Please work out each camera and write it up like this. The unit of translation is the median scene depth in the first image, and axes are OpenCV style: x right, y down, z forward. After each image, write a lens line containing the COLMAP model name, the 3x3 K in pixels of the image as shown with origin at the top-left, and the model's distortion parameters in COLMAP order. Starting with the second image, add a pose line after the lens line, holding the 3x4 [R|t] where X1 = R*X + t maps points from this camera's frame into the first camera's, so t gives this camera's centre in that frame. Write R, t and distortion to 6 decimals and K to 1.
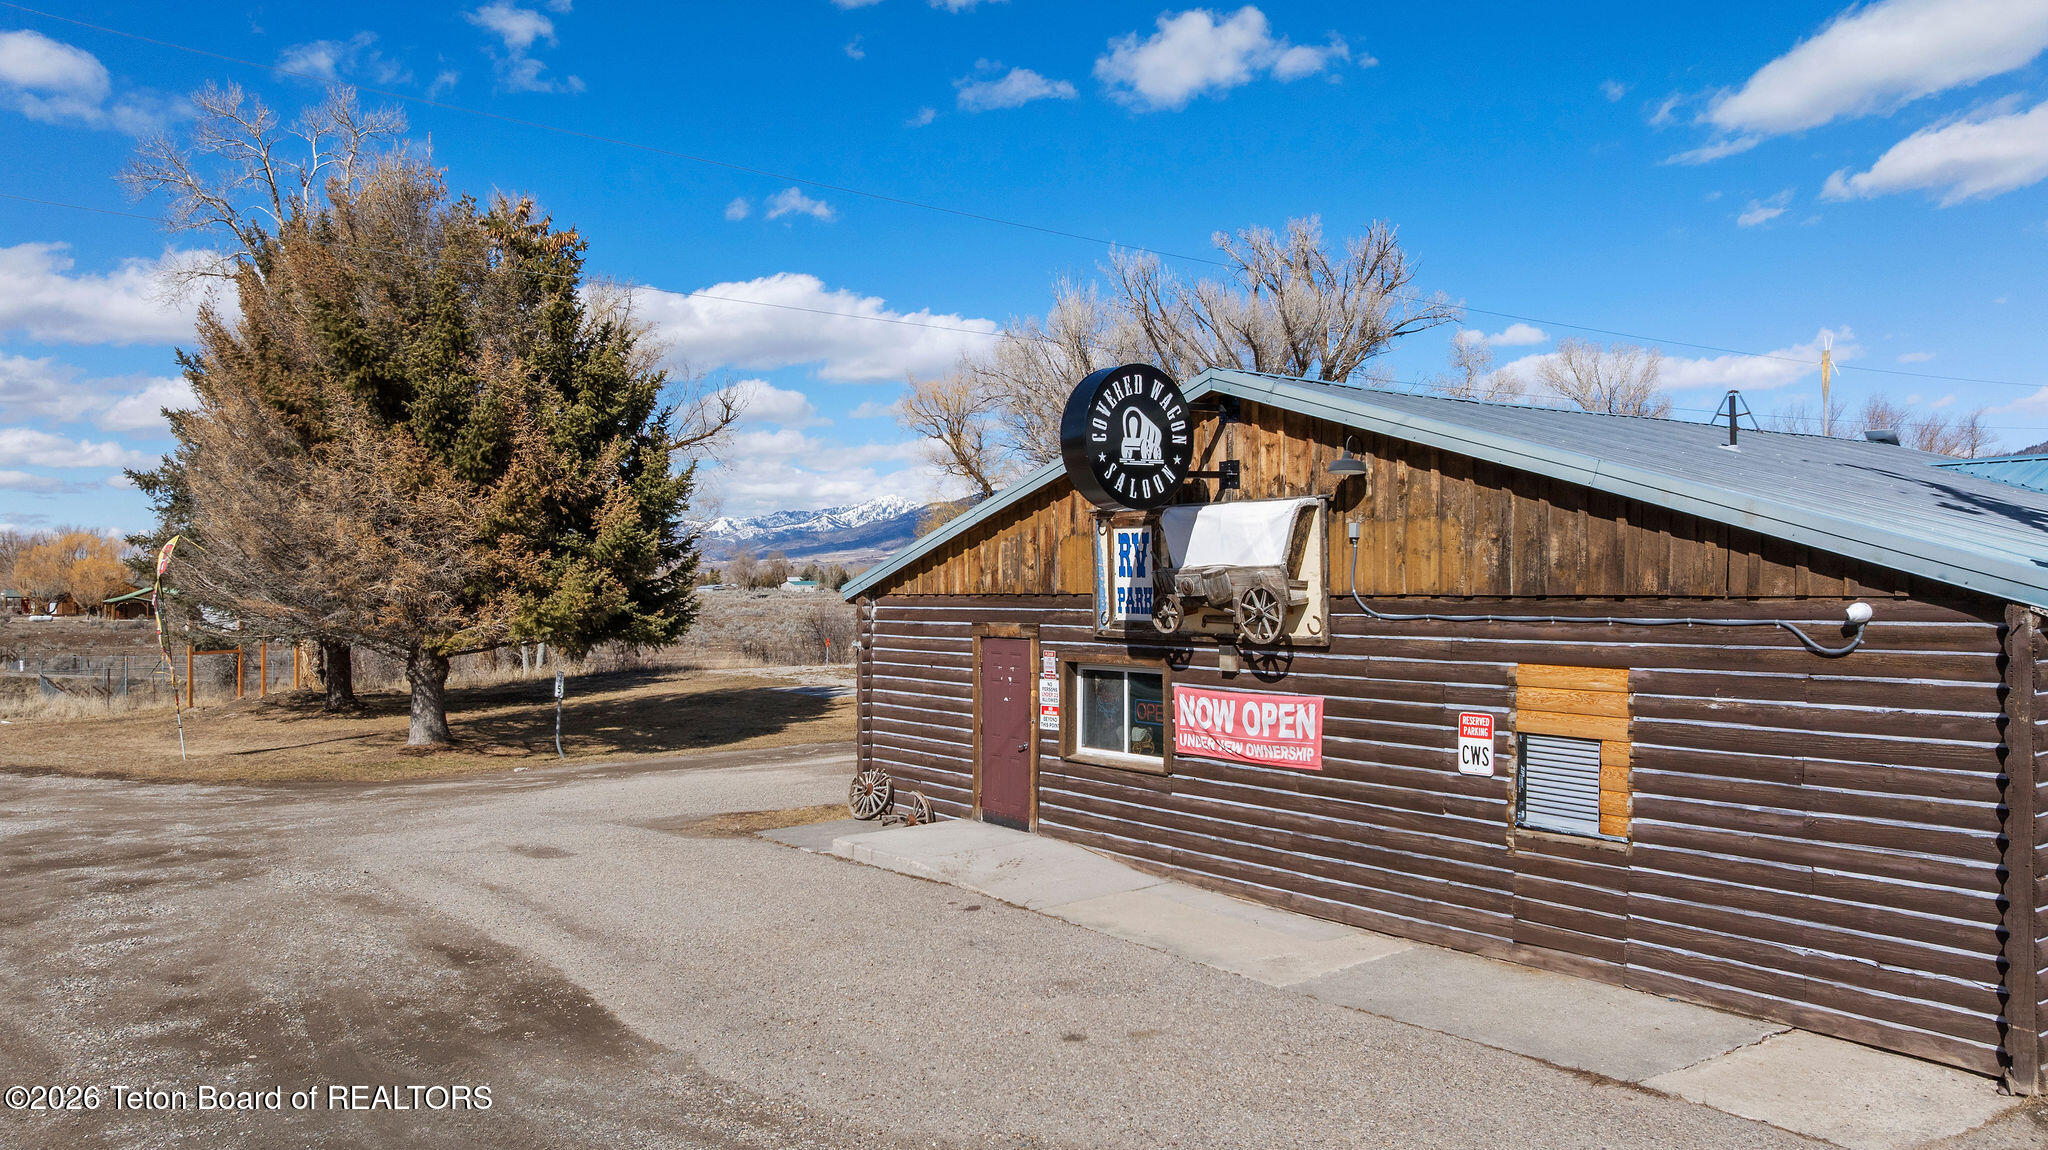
lens RADIAL K [[1451.0, 0, 1024.0], [0, 1451.0, 575.0], [0, 0, 1]] dist [-0.031375, 0.040470]
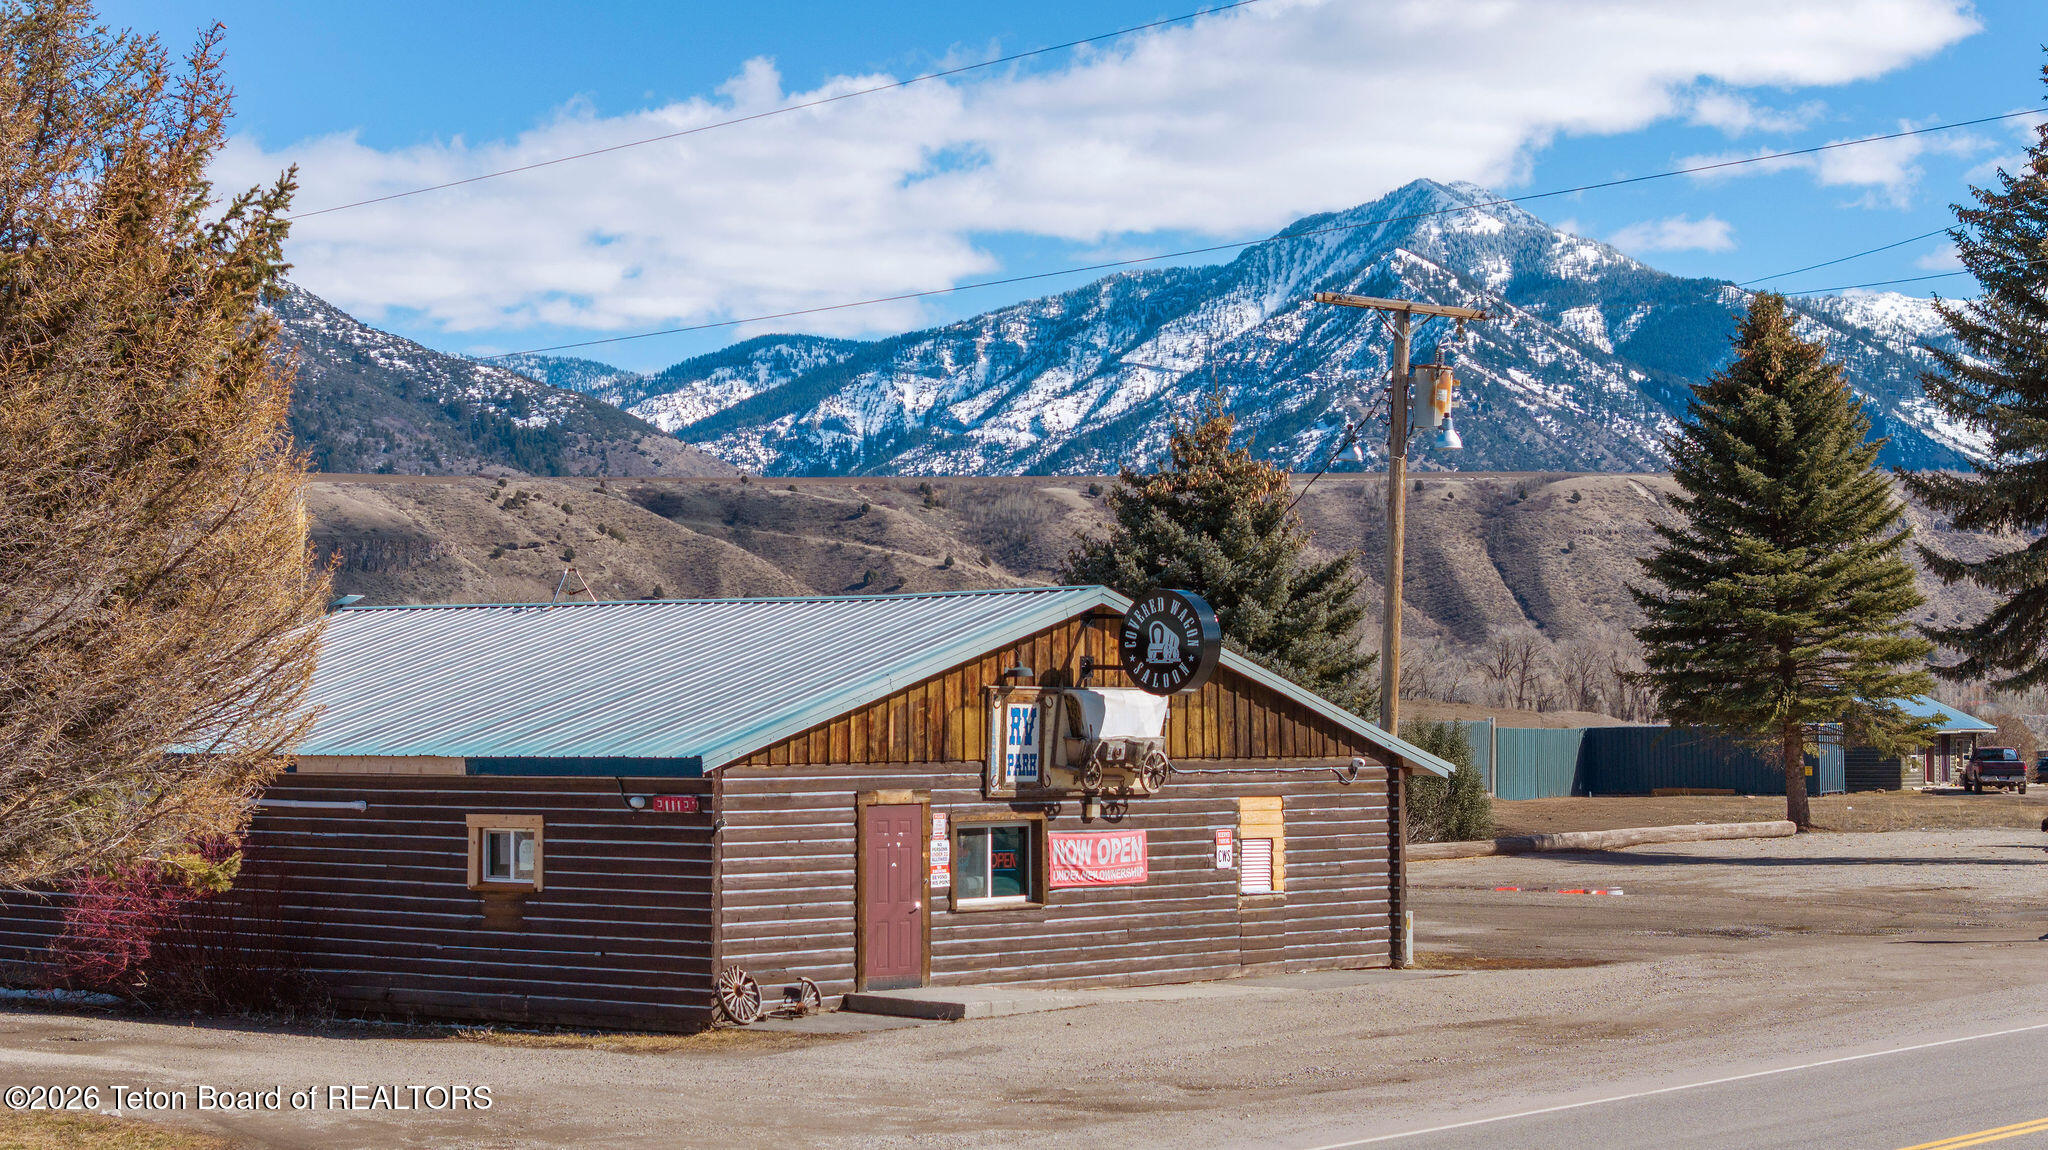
lens RADIAL K [[4073.1, 0, 1024.0], [0, 4073.1, 575.0], [0, 0, 1]] dist [-0.140174, 0.864575]
pose [[-0.222109, 0.044753, 0.973994, -3.632696], [0.000881, 0.998955, -0.045699, 0.016611], [-0.975021, -0.009292, -0.221917, 1.985230]]
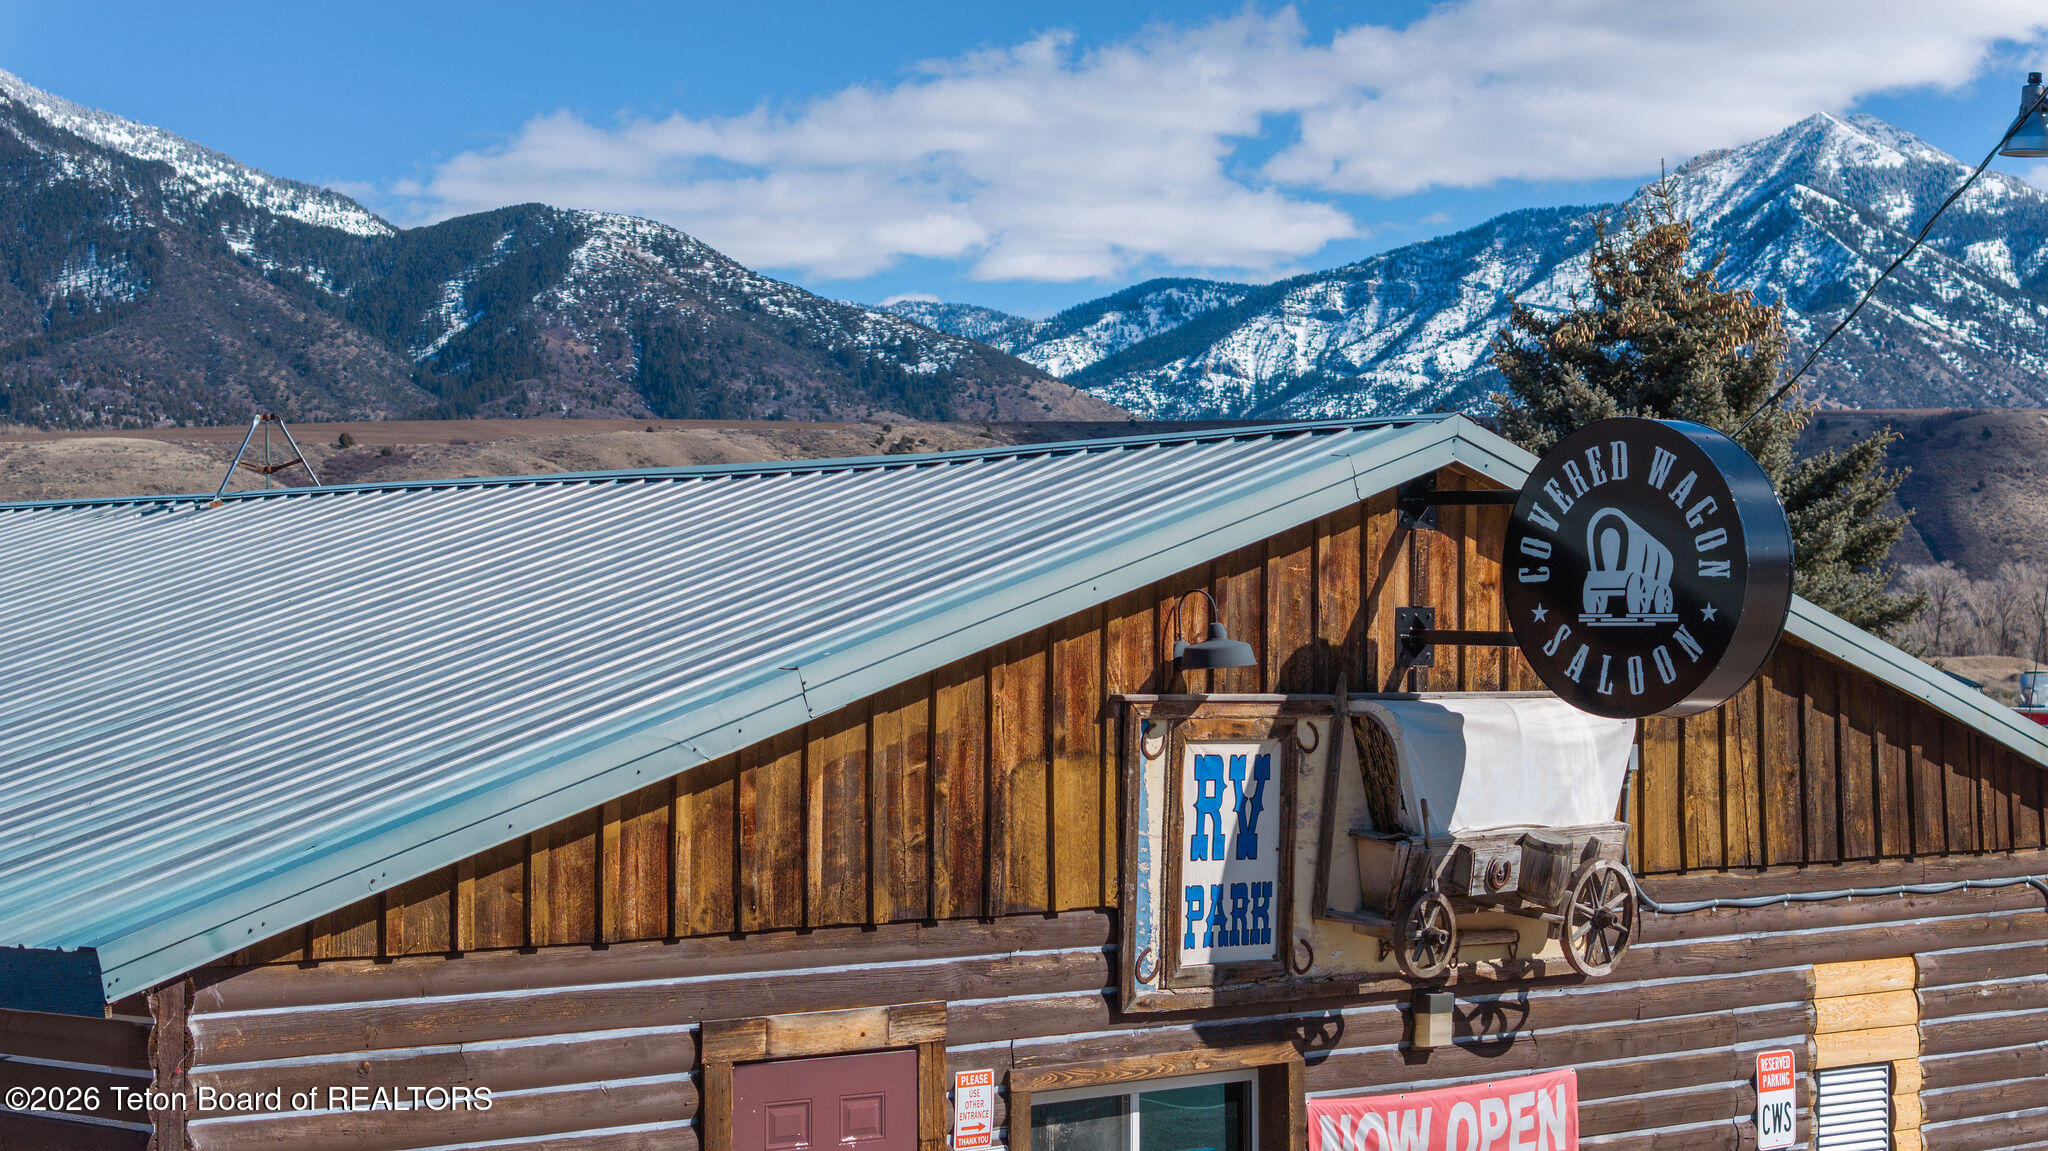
lens RADIAL K [[4073.1, 0, 1024.0], [0, 4073.1, 575.5], [0, 0, 1]] dist [-0.140174, 0.864575]
pose [[-0.126770, 0.032440, 0.991401, -1.248375], [0.003069, 0.999473, -0.032311, -0.049275], [-0.991927, -0.001054, -0.126803, 1.378844]]
